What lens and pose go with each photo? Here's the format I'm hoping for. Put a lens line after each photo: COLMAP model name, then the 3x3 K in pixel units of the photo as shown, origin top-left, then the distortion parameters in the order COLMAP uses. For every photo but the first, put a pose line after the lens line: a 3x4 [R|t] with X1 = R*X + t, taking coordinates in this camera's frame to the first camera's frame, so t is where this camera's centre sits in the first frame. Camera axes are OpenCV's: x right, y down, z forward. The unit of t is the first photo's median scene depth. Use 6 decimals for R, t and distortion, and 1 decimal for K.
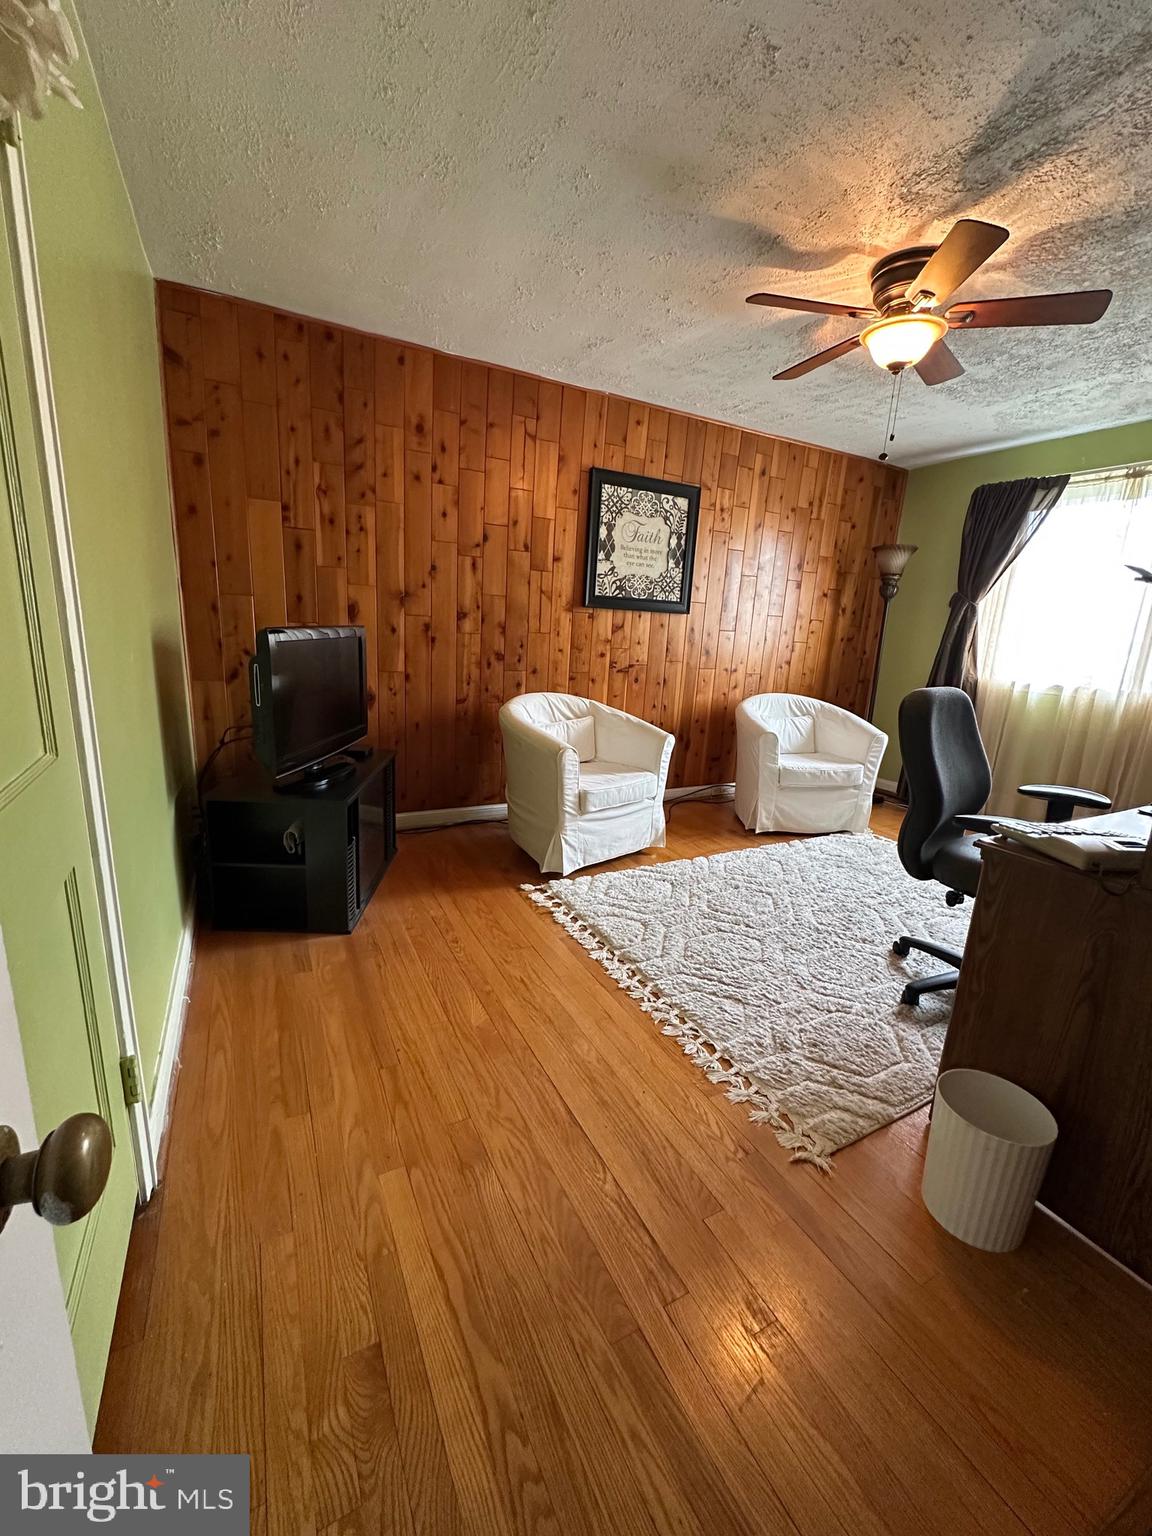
lens RADIAL K [[616.2, 0, 577.1], [0, 616.2, 766.6], [0, 0, 1]] dist [-0.007765, 0.002129]
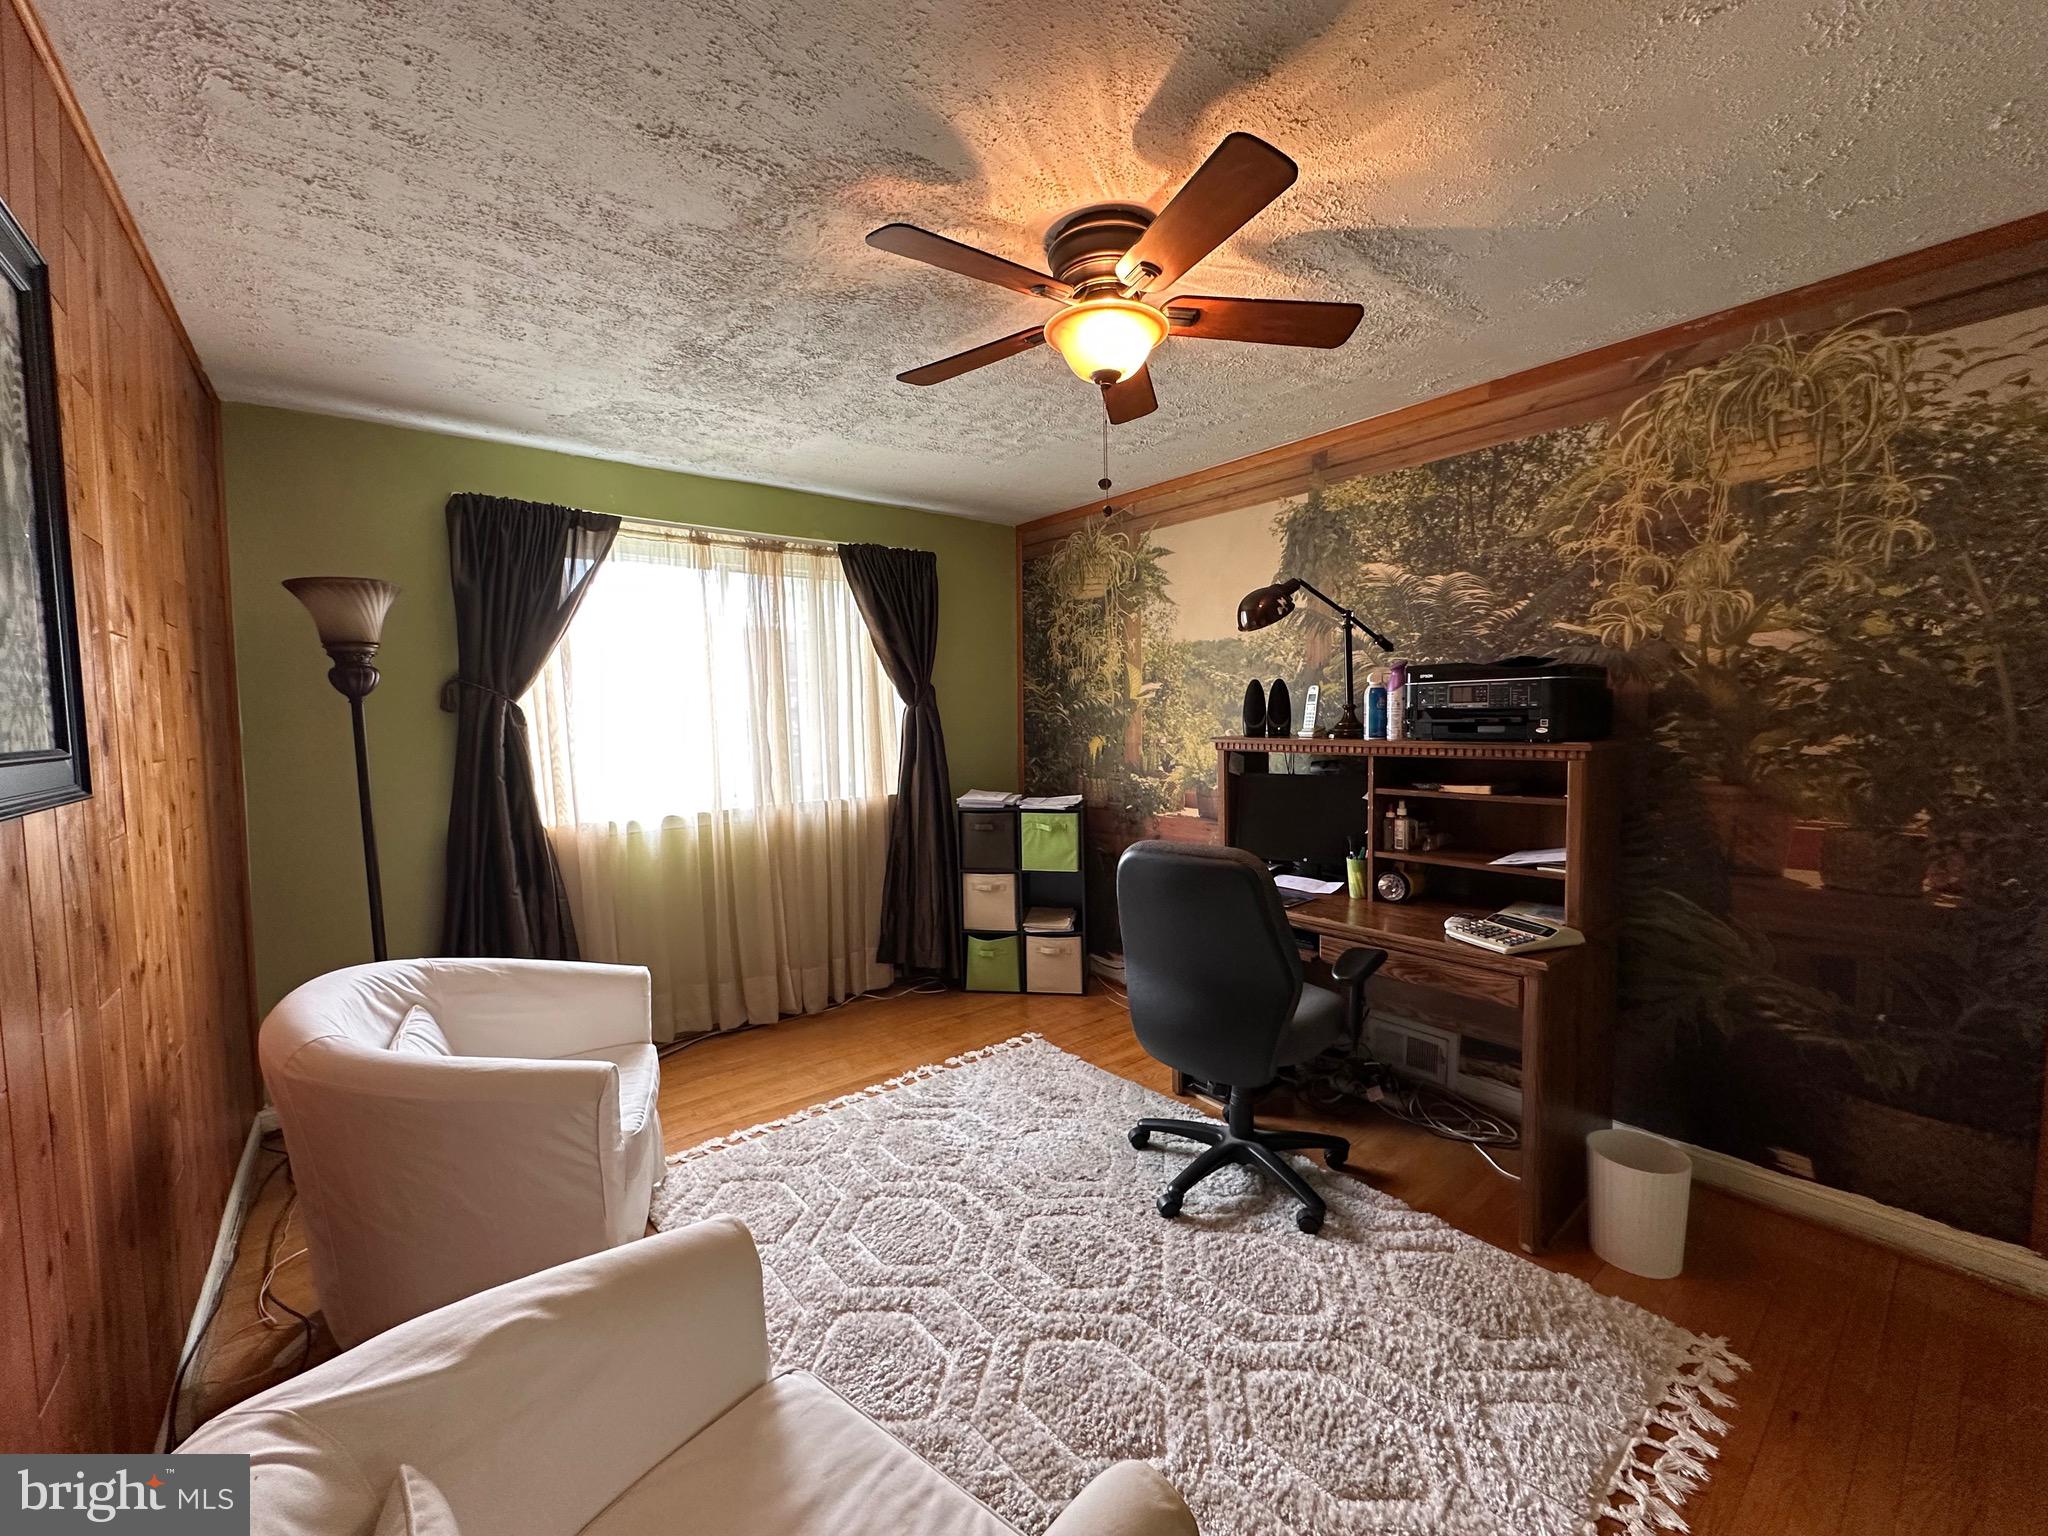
lens RADIAL K [[821.6, 0, 1021.2], [0, 821.6, 766.2], [0, 0, 1]] dist [-0.007765, 0.002129]
pose [[-0.197407, -0.109666, 0.974168, -0.201670], [0.229213, 0.961015, 0.154633, -0.253790], [-0.953148, 0.253818, -0.164574, 0.808852]]
